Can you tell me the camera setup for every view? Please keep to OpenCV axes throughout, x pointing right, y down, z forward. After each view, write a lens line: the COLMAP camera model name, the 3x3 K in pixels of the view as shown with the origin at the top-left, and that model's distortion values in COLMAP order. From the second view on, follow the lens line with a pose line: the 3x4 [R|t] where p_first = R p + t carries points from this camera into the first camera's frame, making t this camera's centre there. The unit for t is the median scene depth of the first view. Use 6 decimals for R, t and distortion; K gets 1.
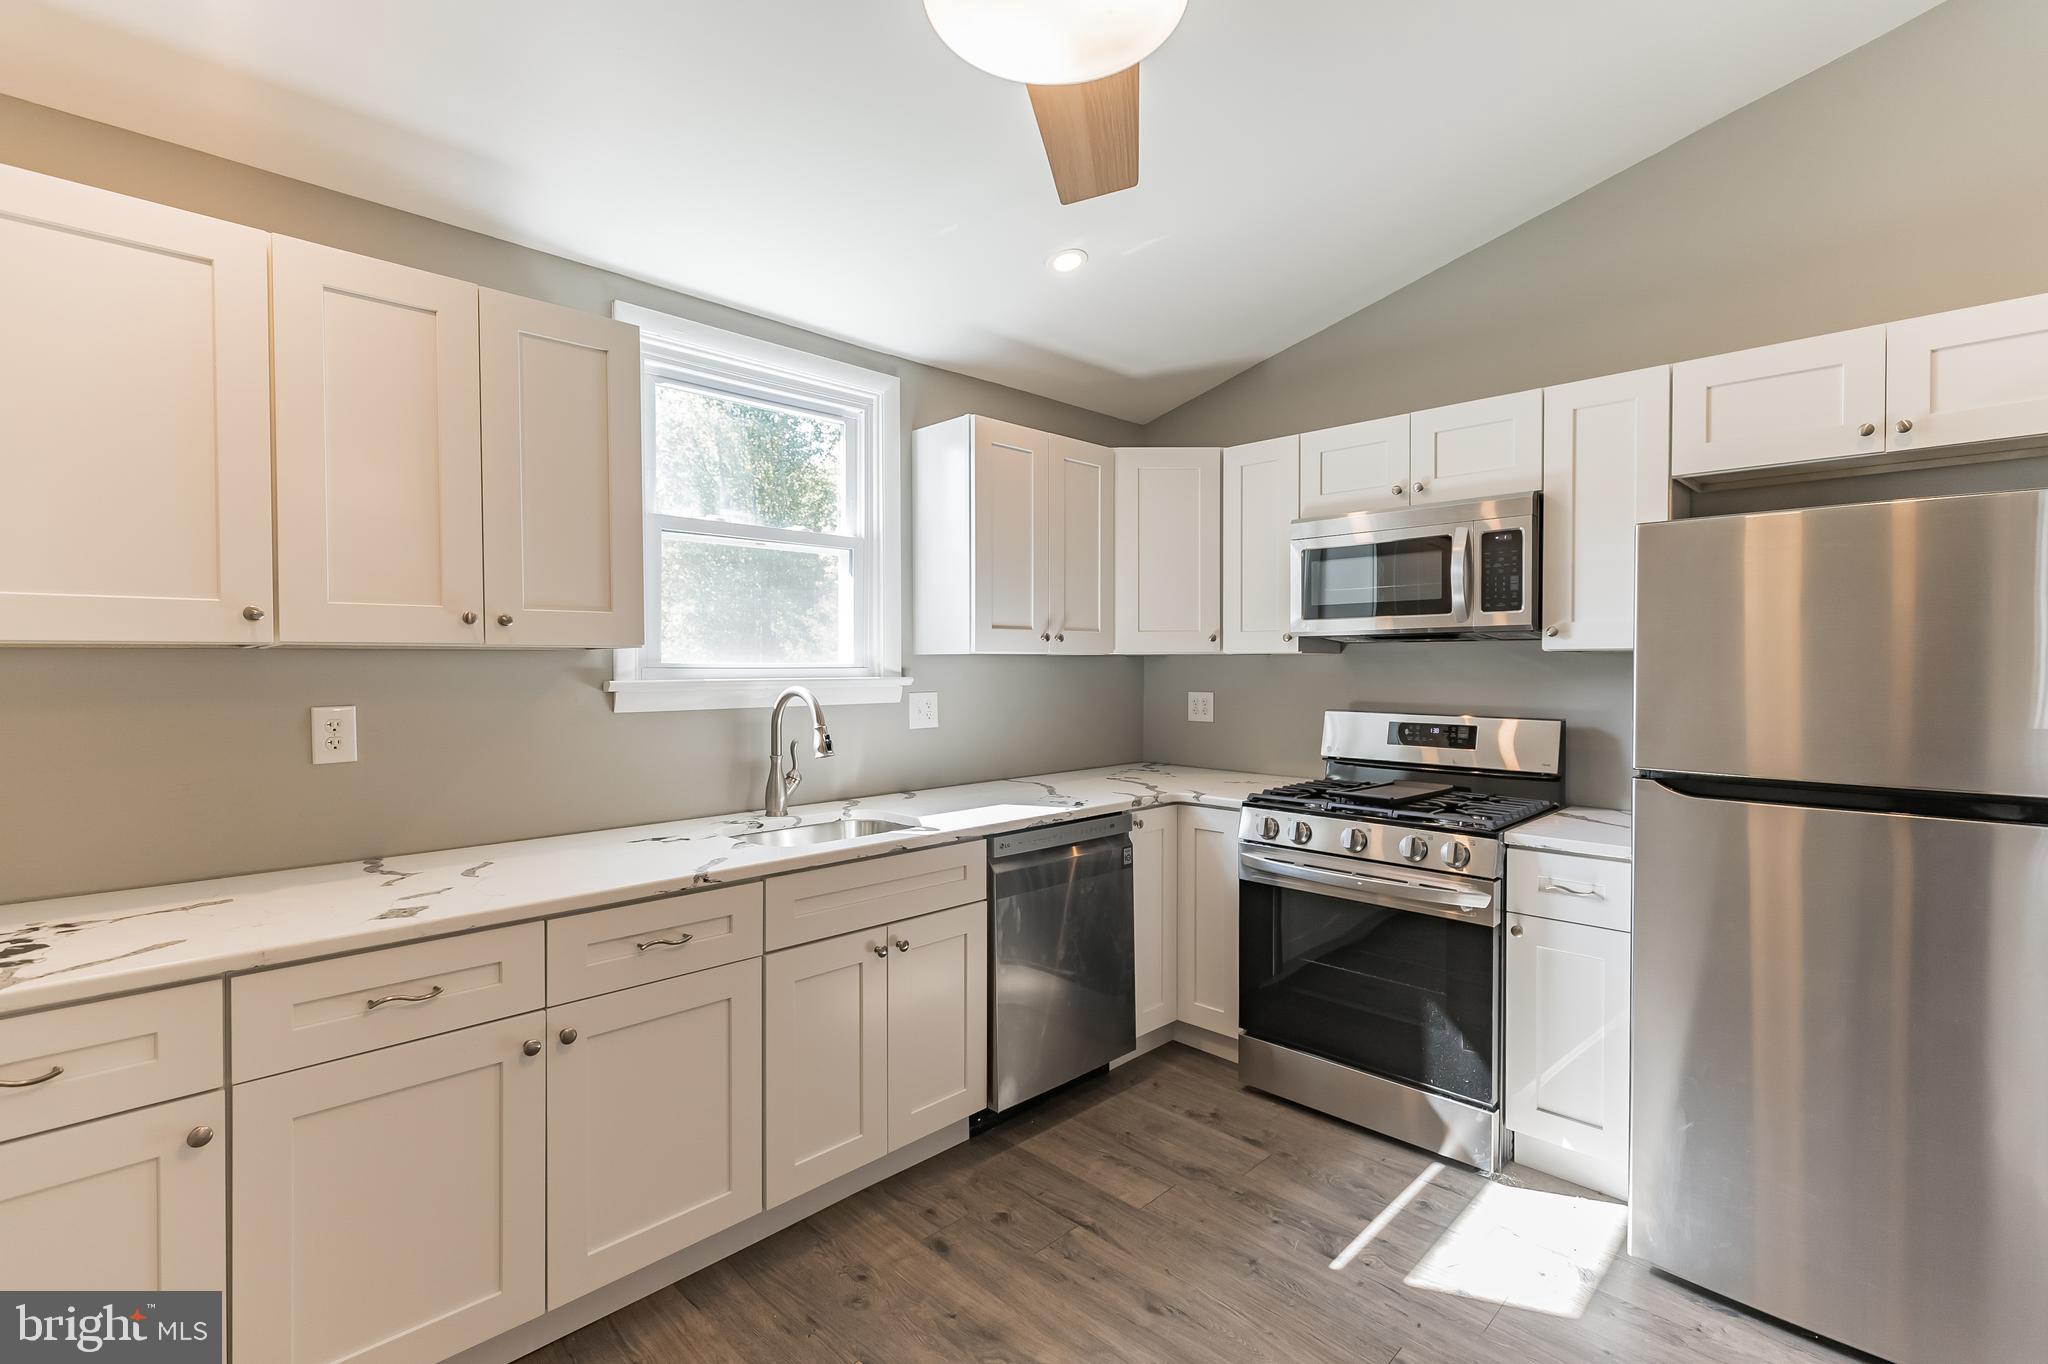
lens RADIAL K [[980.9, 0, 980.0], [0, 980.9, 684.2], [0, 0, 1]] dist [0.002401, 0.000209]
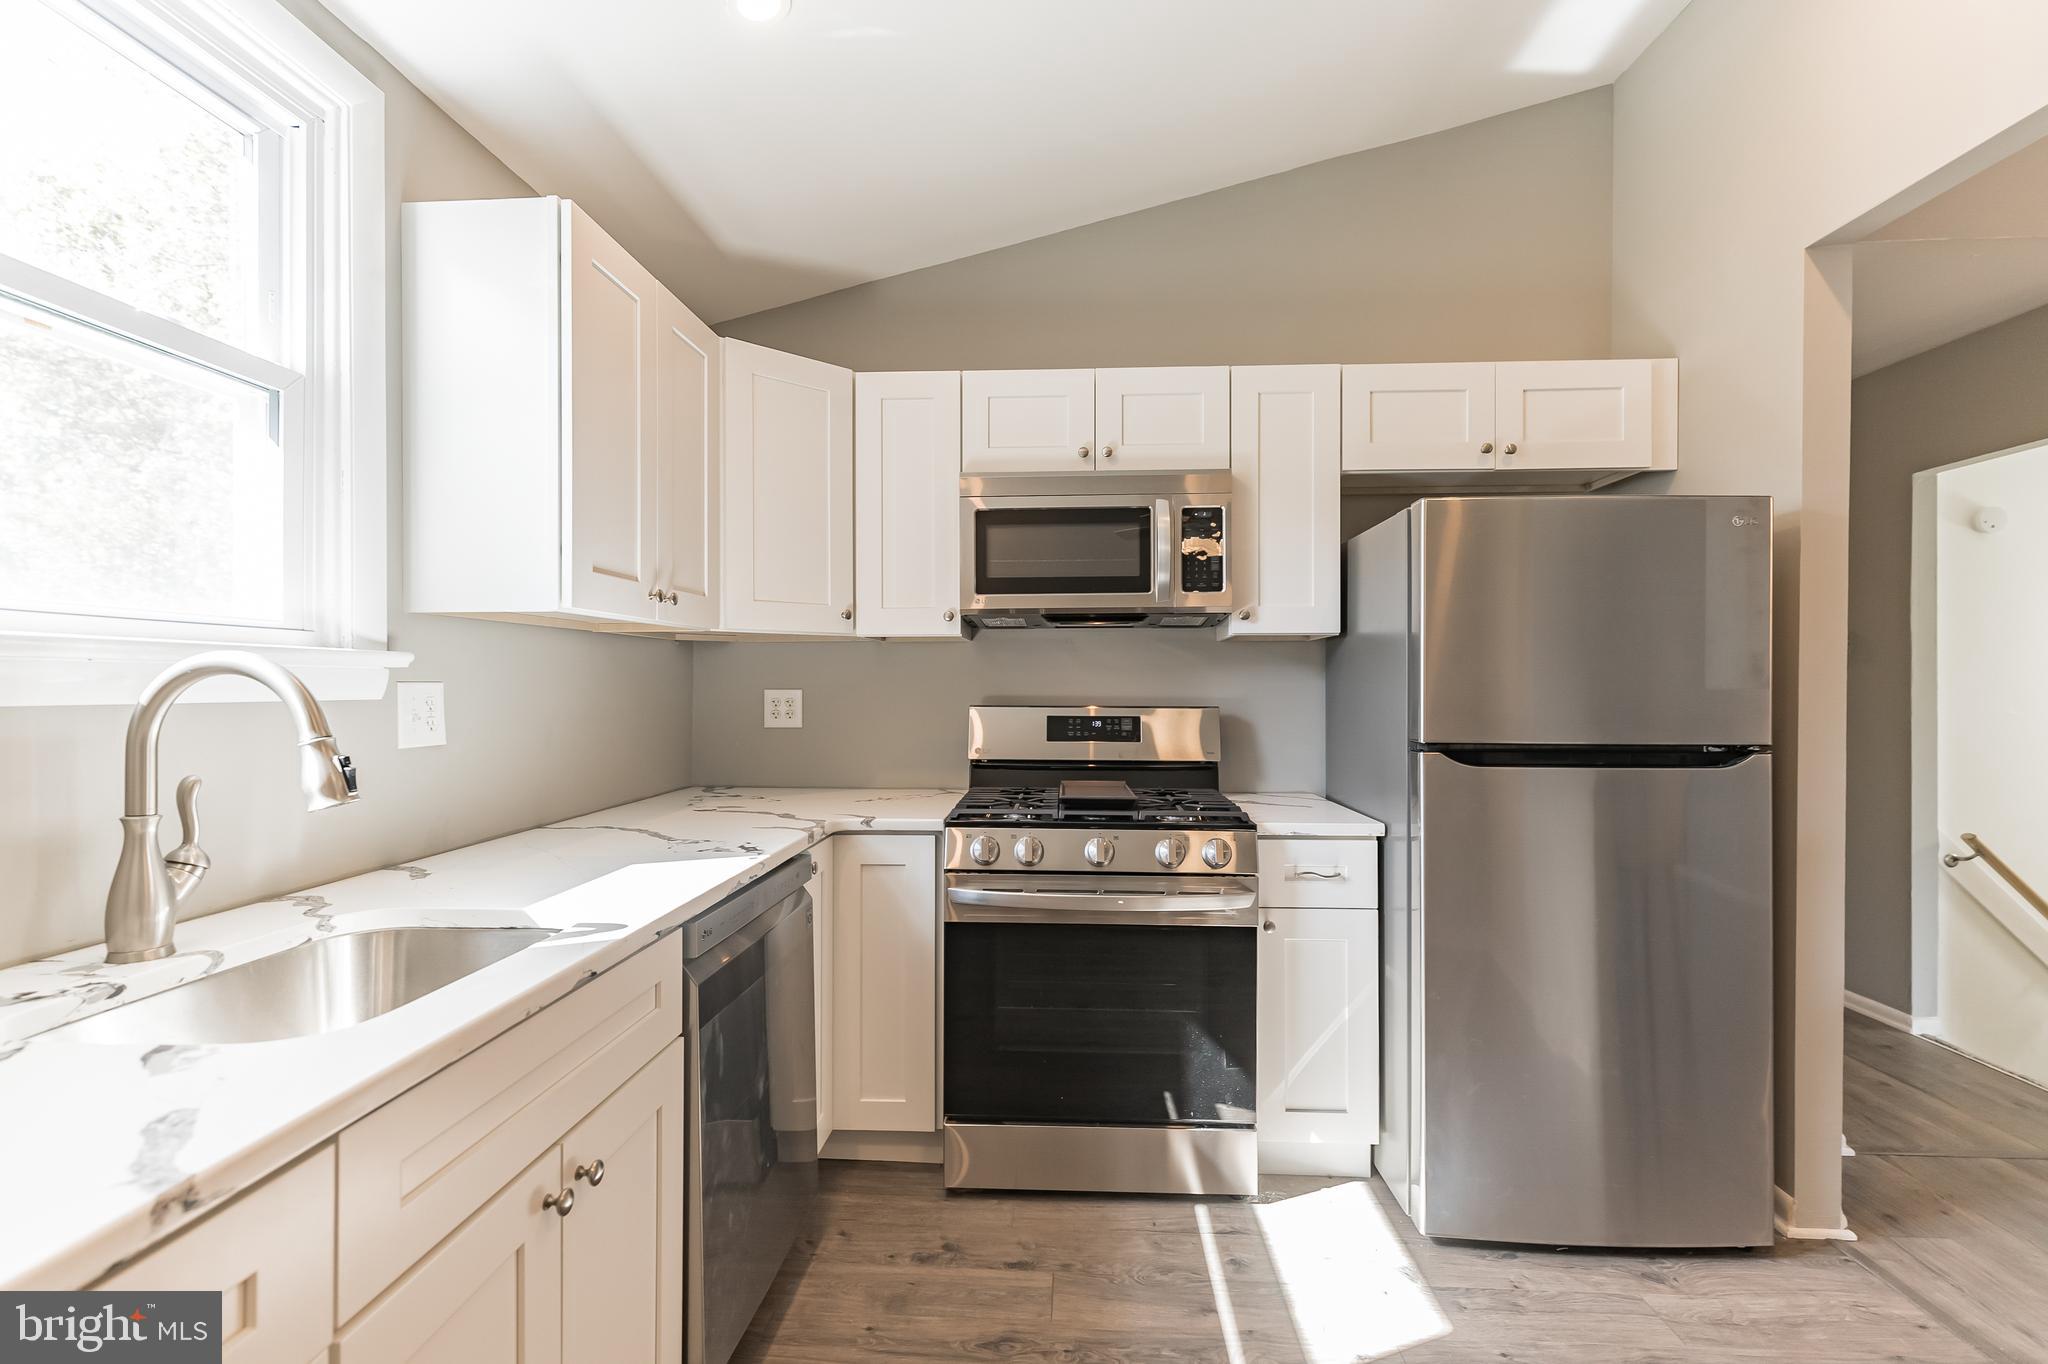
lens RADIAL K [[965.5, 0, 1035.5], [0, 965.5, 691.2], [0, 0, 1]] dist [0.007099, 0.000190]
pose [[0.711473, -0.001706, 0.702711, -0.234366], [0.014905, 0.999809, -0.012663, 0.030476], [-0.702555, 0.019483, 0.711363, 0.440075]]
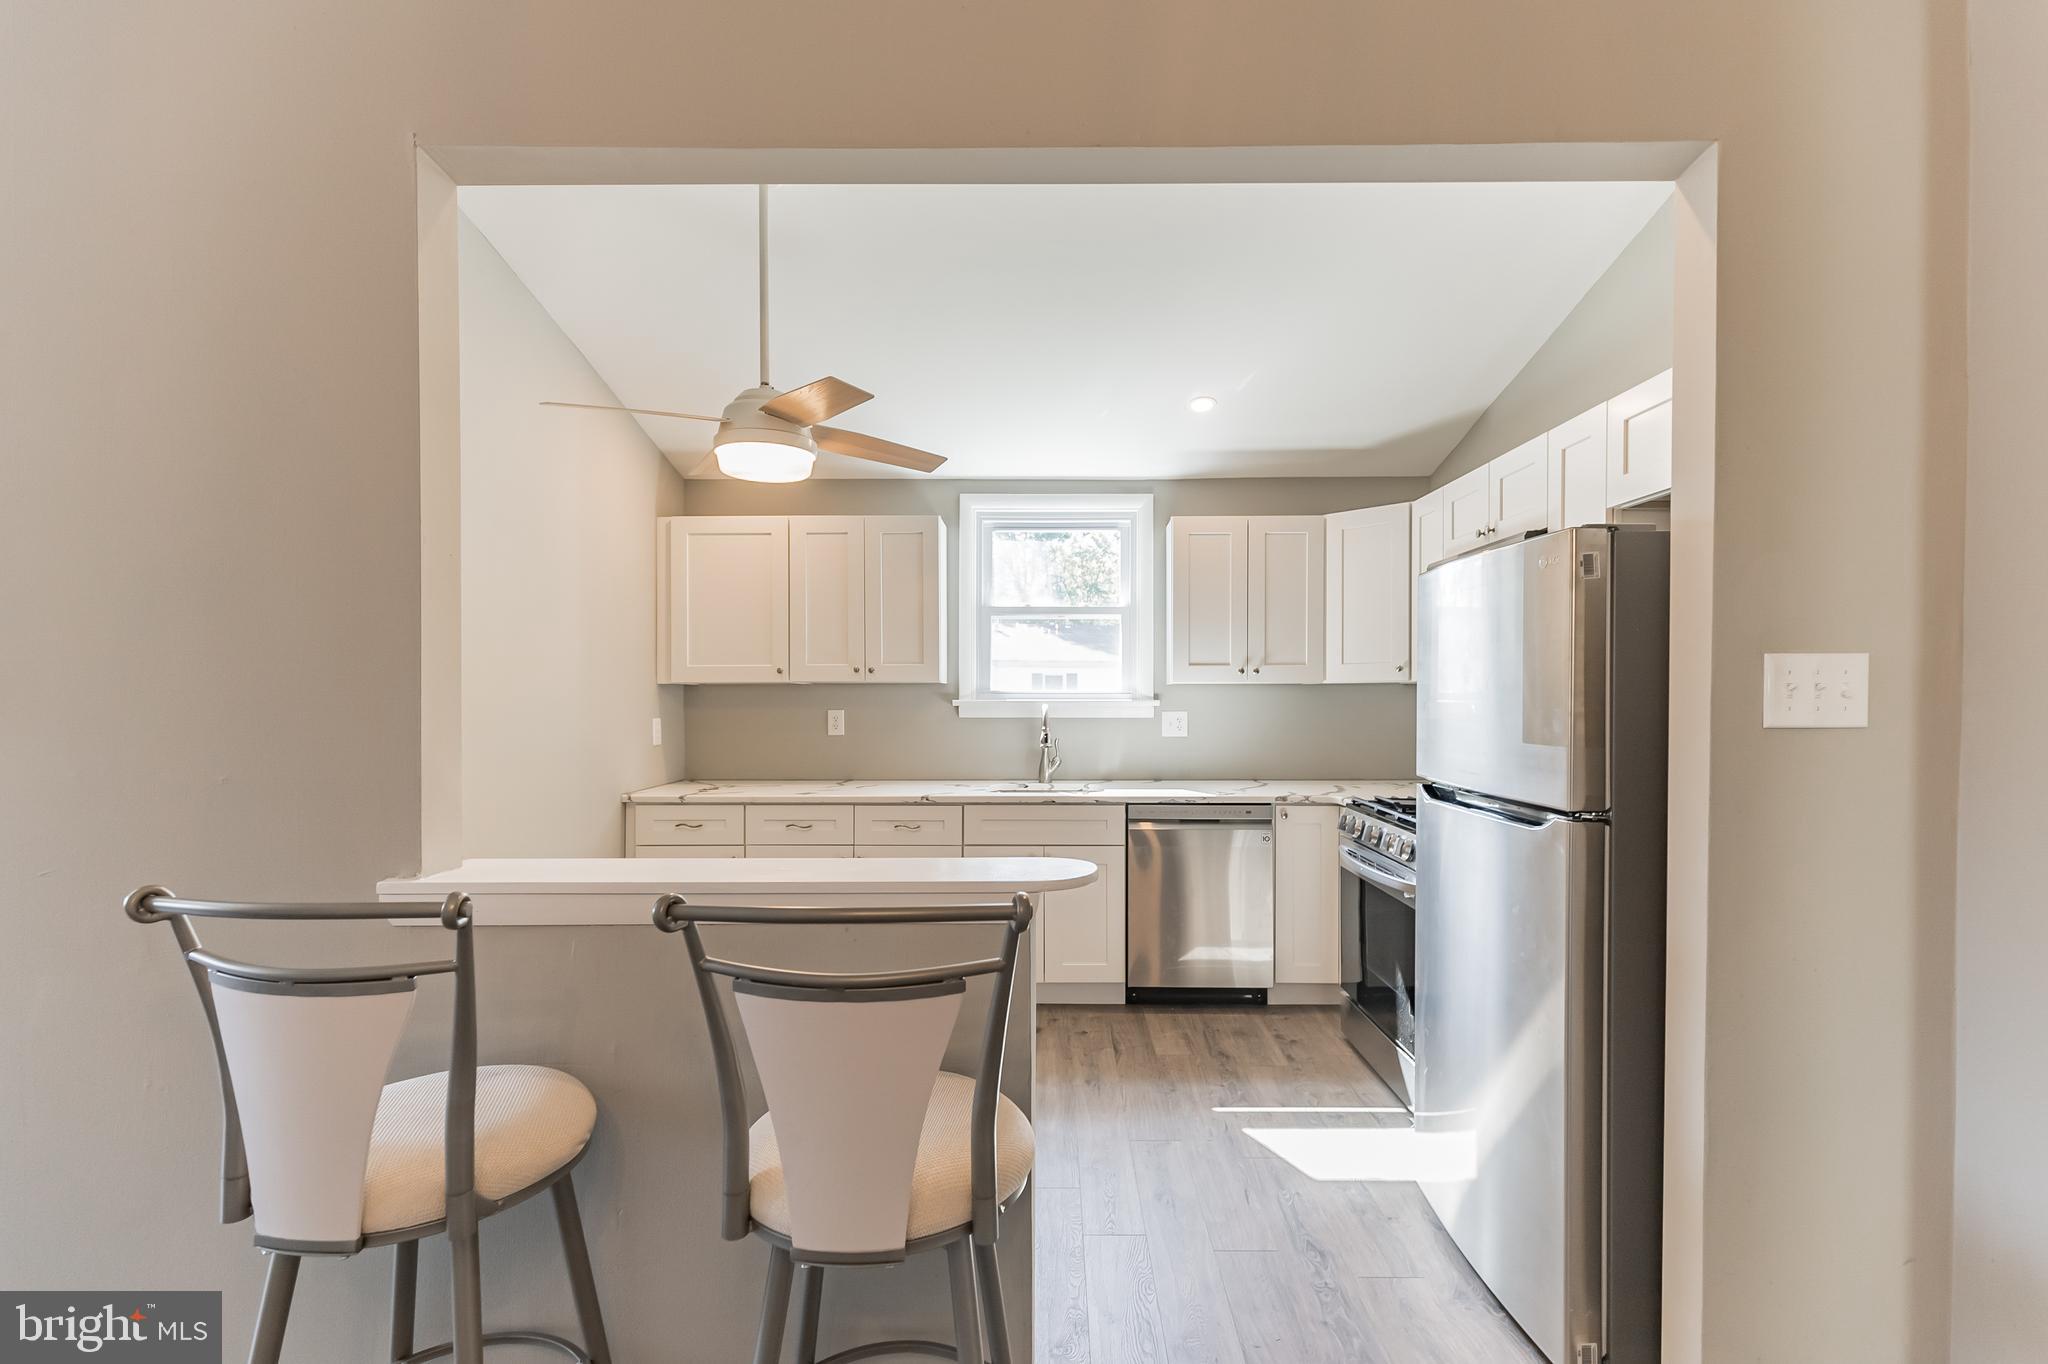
lens RADIAL K [[924.2, 0, 927.8], [0, 924.2, 715.7], [0, 0, 1]] dist [0.001613, 0.000016]
pose [[0.643829, 0.019758, -0.764914, 0.878453], [-0.017177, 0.999788, 0.011367, 0.006888], [0.764977, 0.005820, 0.644032, -0.155448]]
